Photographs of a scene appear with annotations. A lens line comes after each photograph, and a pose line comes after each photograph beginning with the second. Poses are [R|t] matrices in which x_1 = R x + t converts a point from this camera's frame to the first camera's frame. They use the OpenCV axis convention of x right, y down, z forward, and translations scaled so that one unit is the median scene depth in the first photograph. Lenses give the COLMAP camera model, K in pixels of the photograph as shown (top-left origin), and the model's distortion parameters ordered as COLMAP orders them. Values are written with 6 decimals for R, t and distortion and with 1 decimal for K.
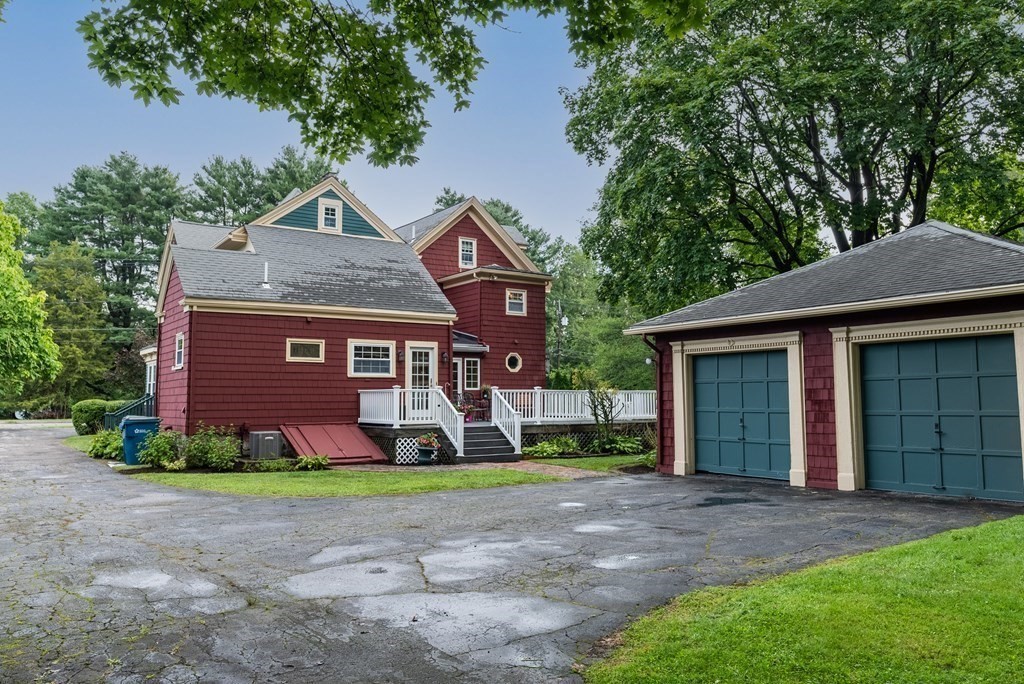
lens RADIAL K [[776.6, 0, 512.3], [0, 776.6, 341.2], [0, 0, 1]] dist [0.000019, 0.000000]
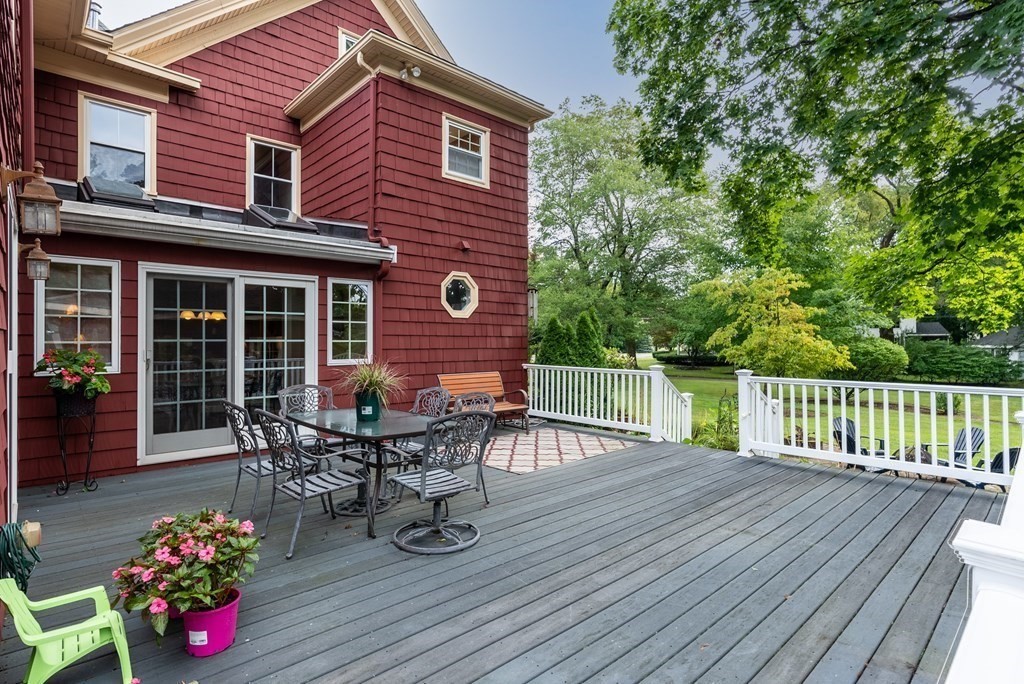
lens RADIAL K [[522.2, 0, 512.4], [0, 522.2, 338.7], [0, 0, 1]] dist [0.000284, -0.000001]
pose [[0.989399, 0.006251, 0.145091, -0.010864], [-0.016892, 0.997245, 0.072227, 0.030178], [-0.144239, -0.073912, 0.986779, 0.718759]]
